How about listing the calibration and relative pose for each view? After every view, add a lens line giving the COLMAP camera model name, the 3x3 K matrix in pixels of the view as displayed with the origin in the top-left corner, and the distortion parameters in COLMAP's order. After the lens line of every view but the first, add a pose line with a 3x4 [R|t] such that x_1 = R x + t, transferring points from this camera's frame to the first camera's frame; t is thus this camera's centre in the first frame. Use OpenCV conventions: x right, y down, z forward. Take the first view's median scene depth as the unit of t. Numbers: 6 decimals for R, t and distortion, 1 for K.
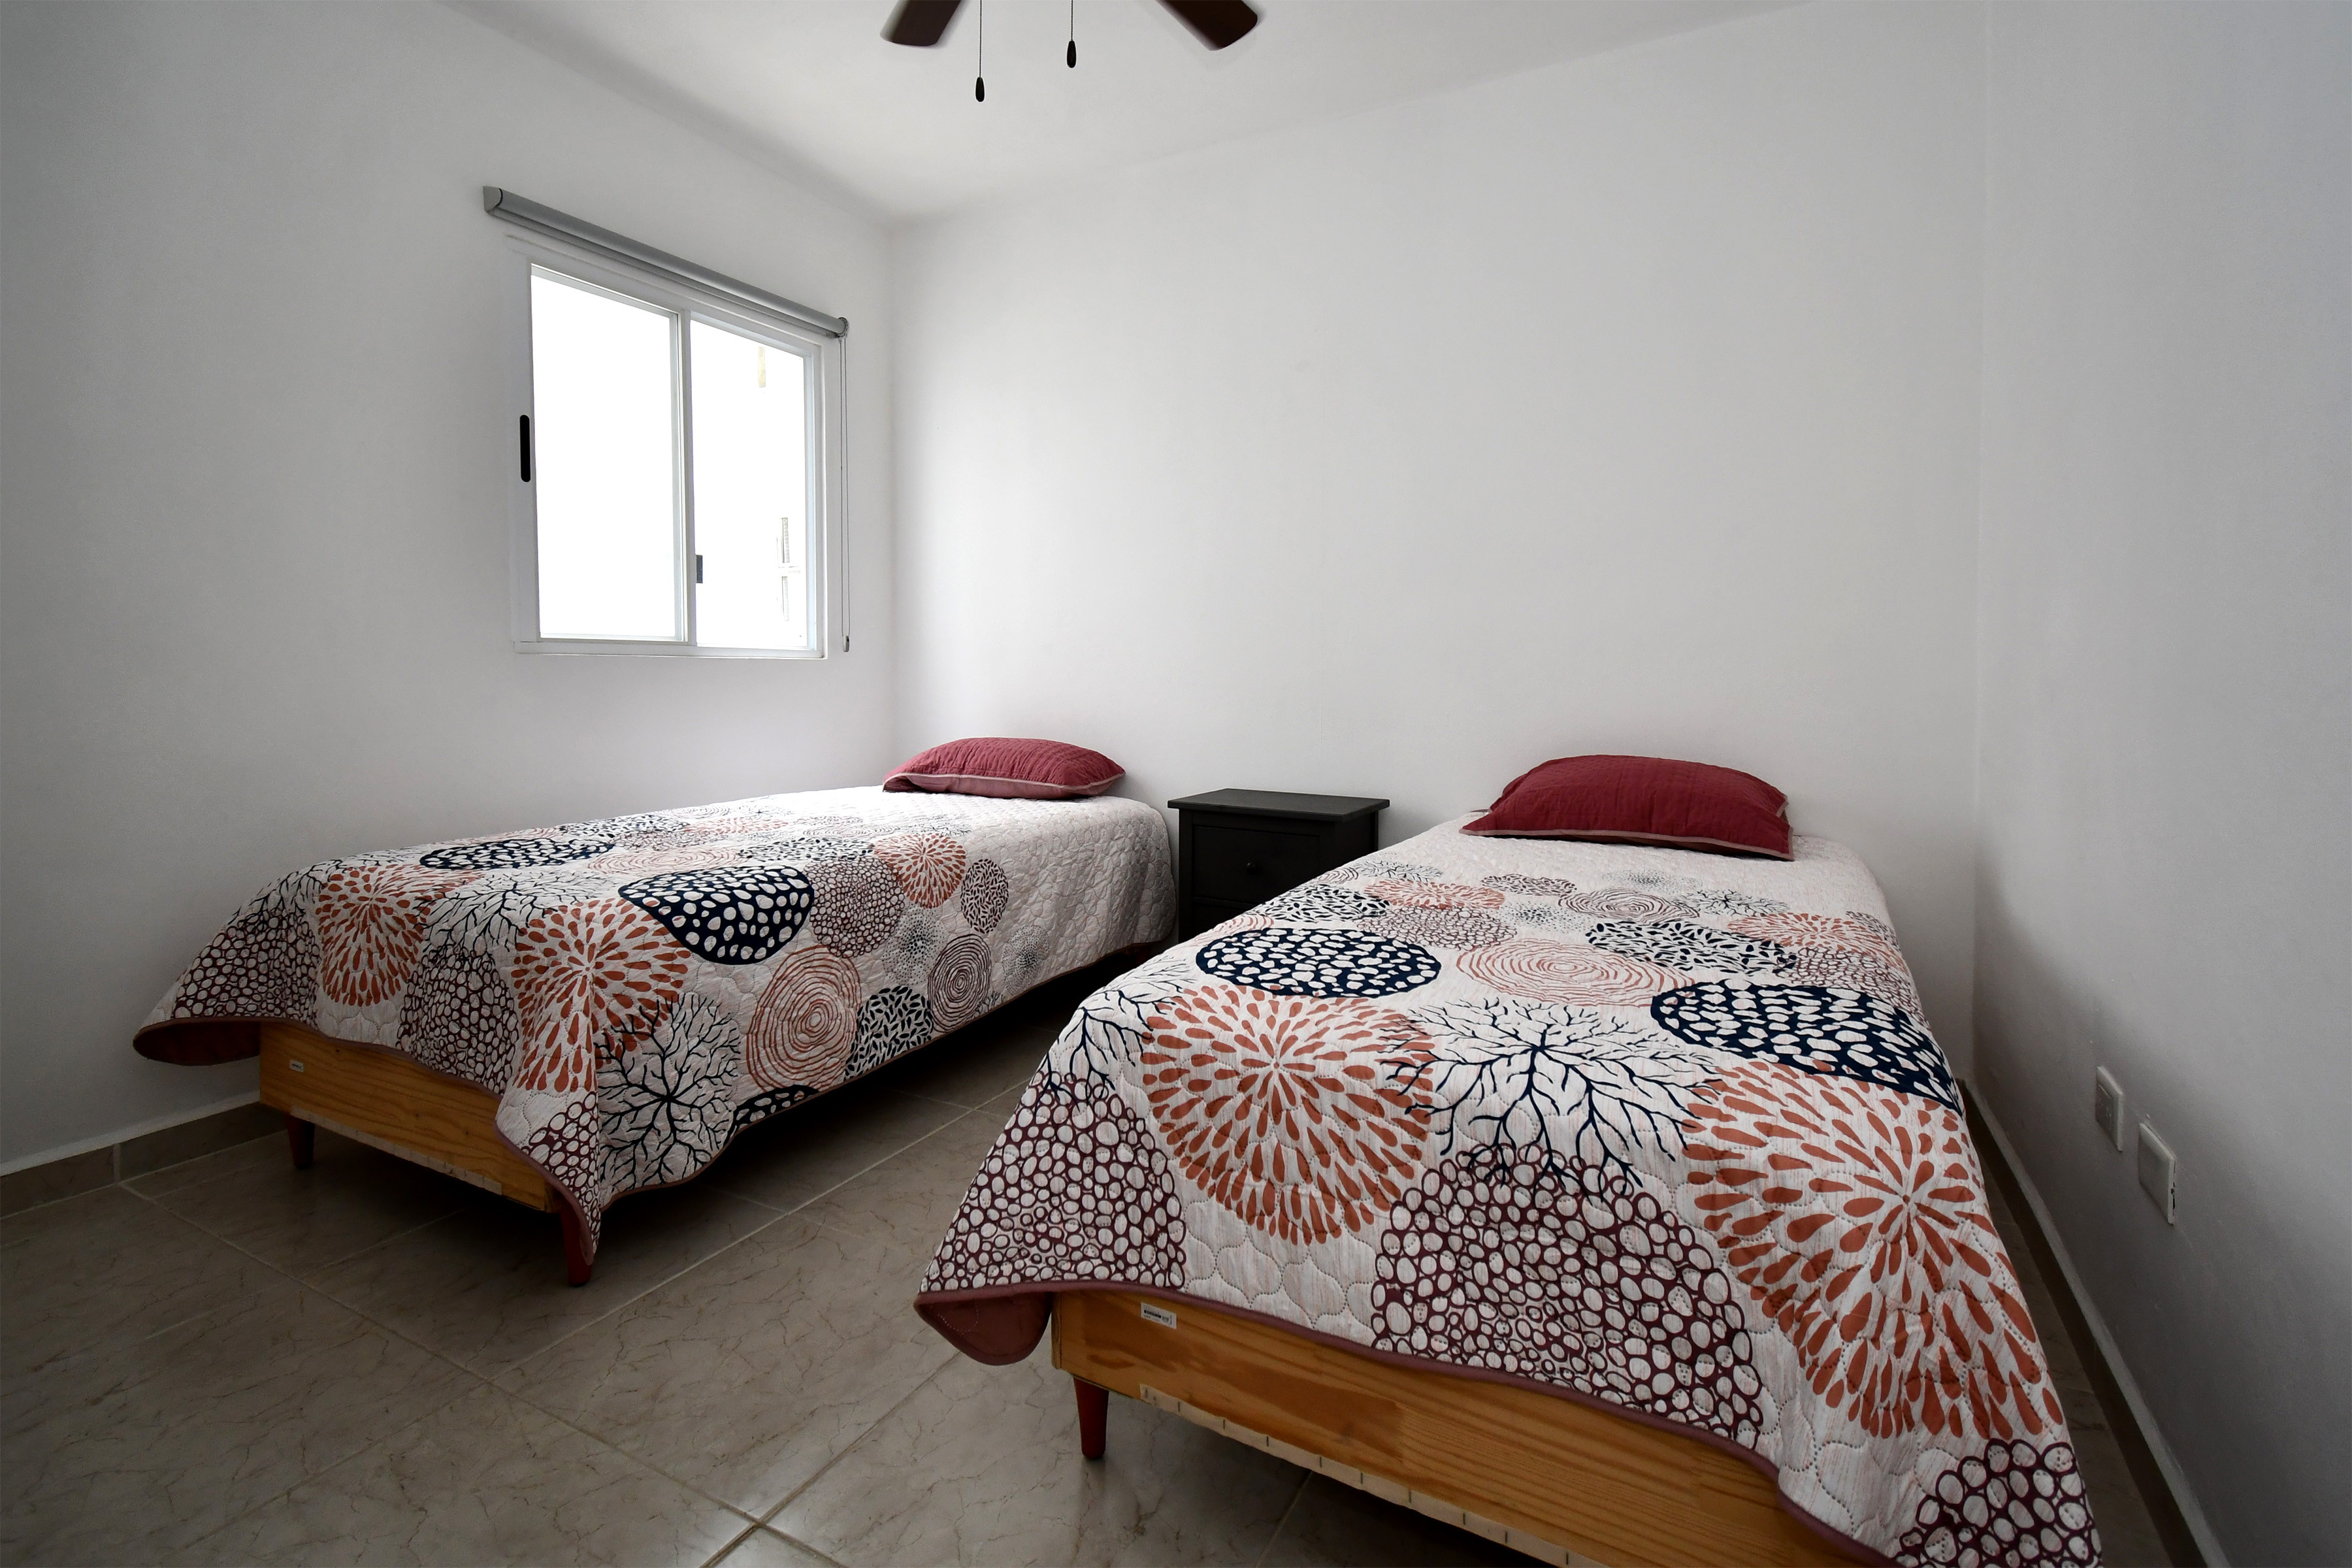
lens RADIAL K [[1057.5, 0, 1180.1], [0, 1057.5, 758.7], [0, 0, 1]] dist [0.001219, 0.000023]
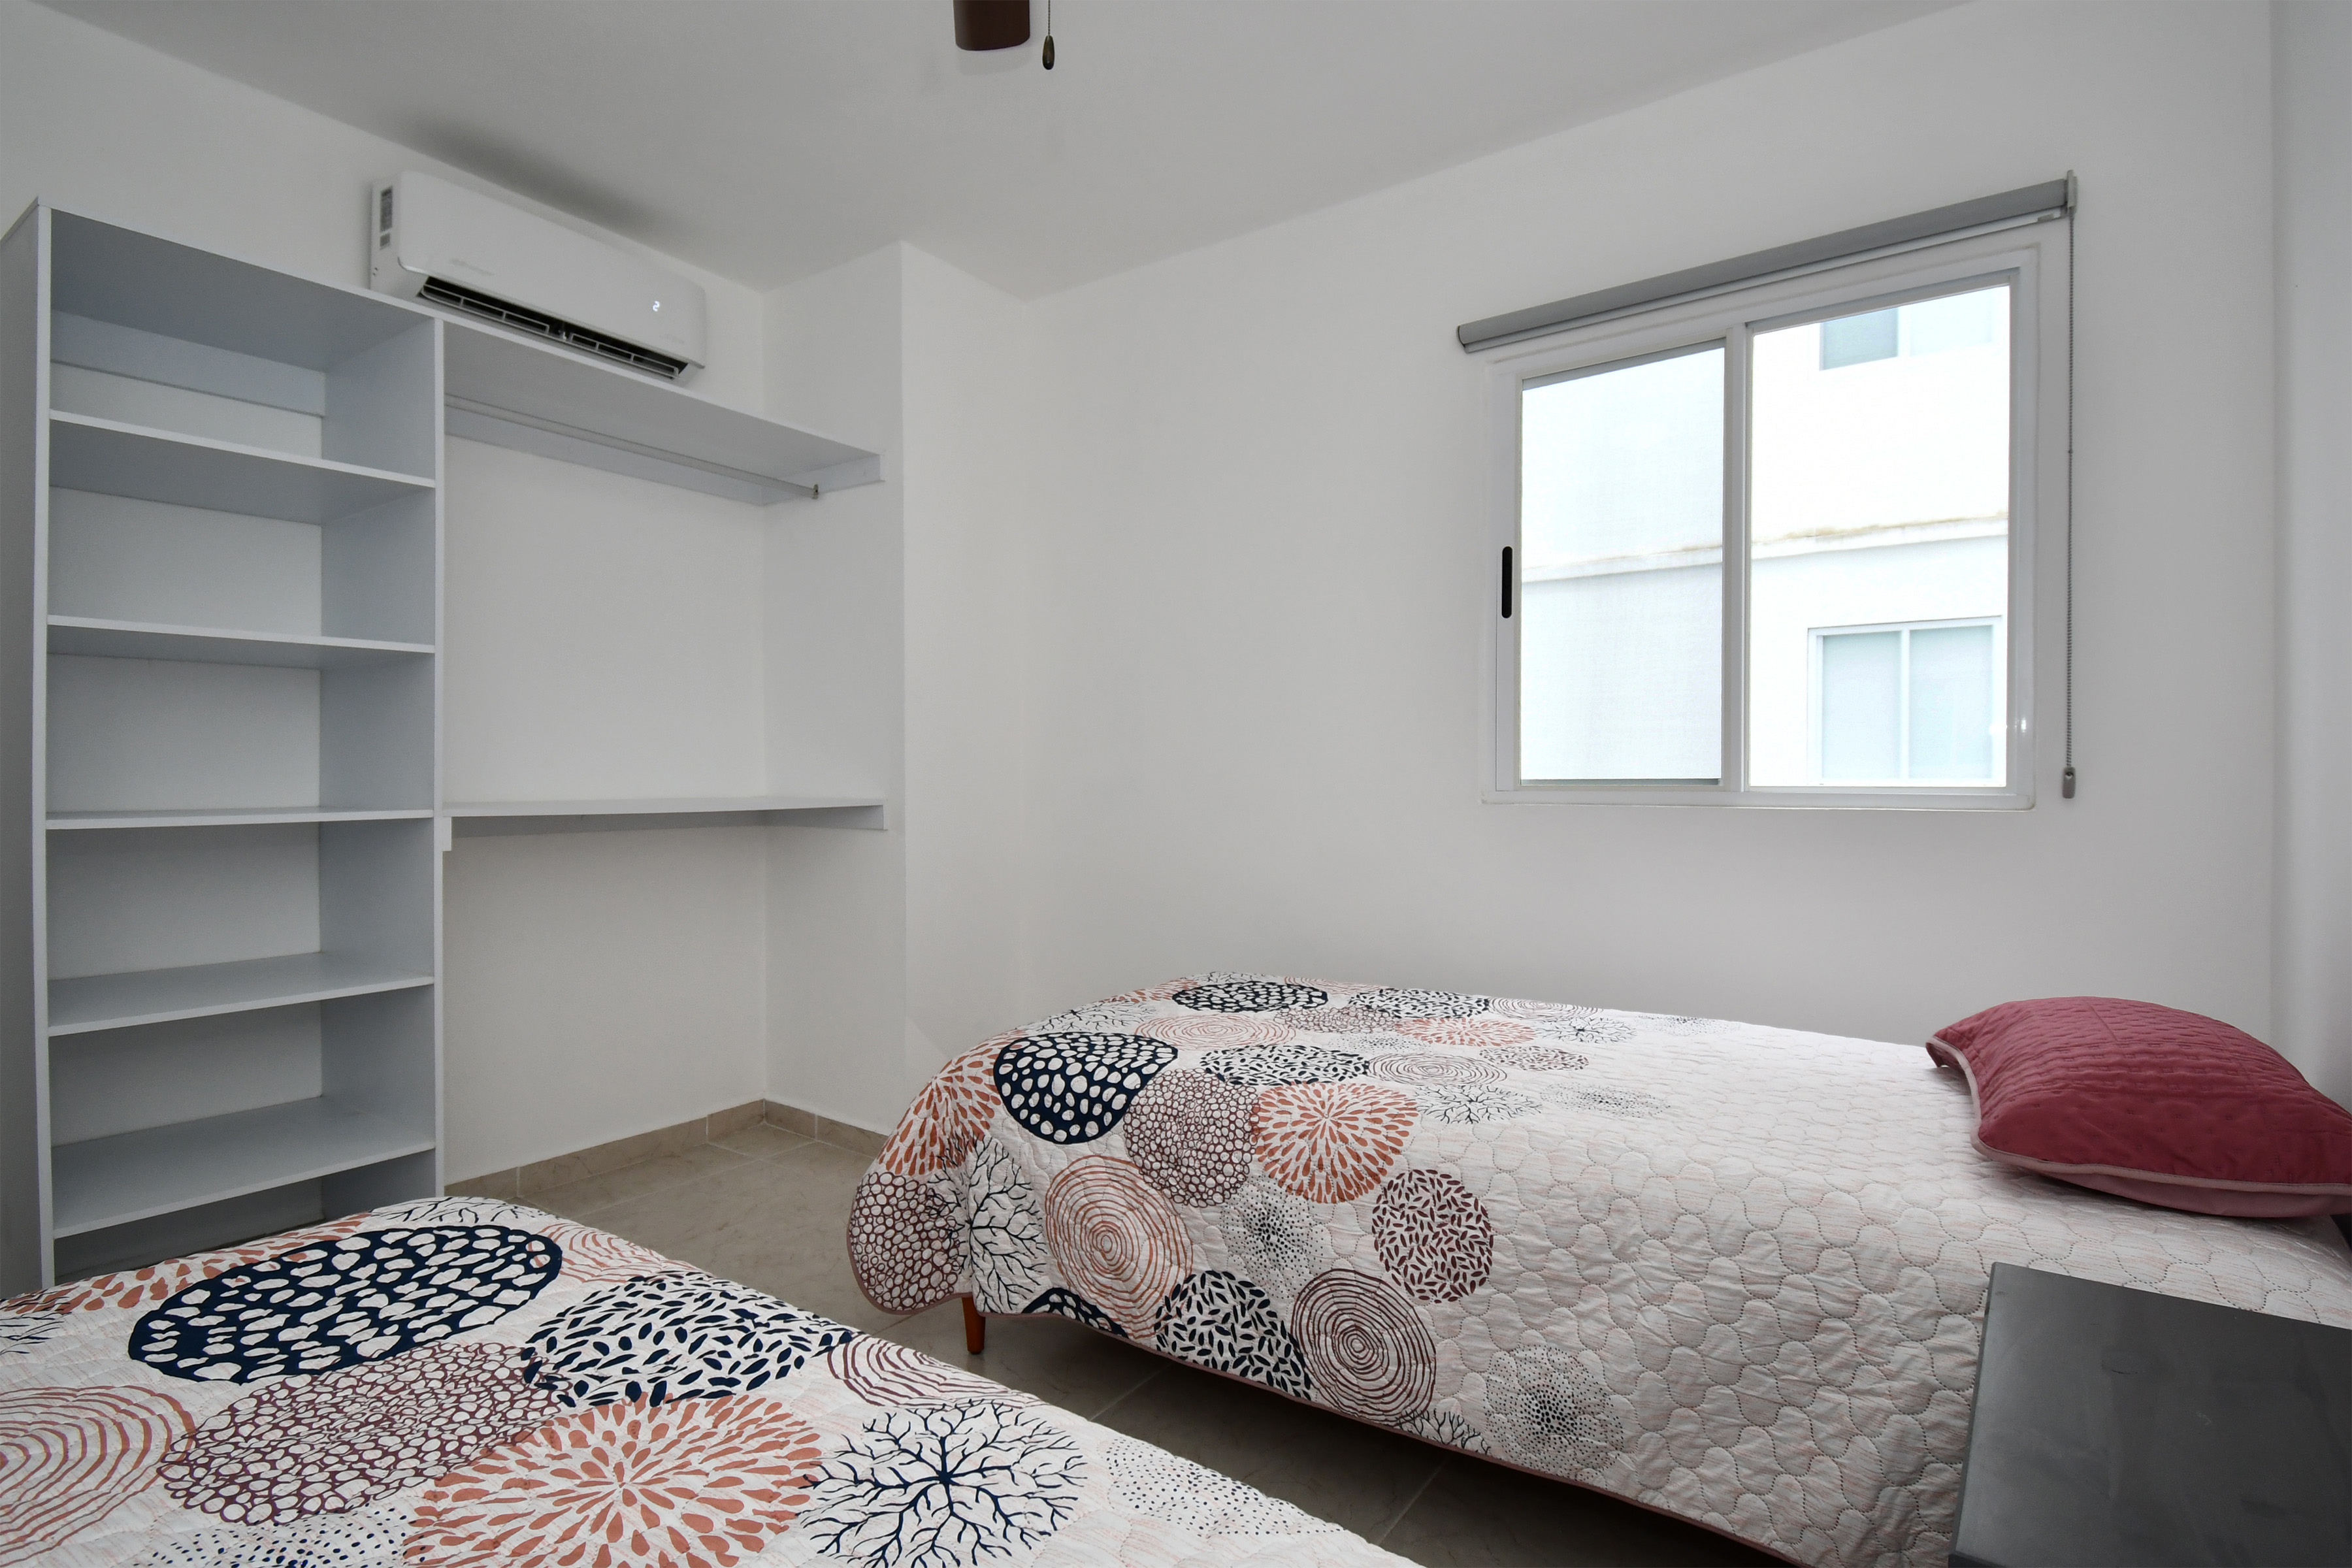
lens RADIAL K [[1174.2, 0, 1176.0], [0, 1174.2, 784.0], [0, 0, 1]] dist [0.002833, 0.000219]
pose [[-0.139420, 0.001735, -0.990232, 0.605864], [-0.082061, 0.996539, 0.013300, -0.145596], [0.986827, 0.083113, -0.138795, 1.192500]]
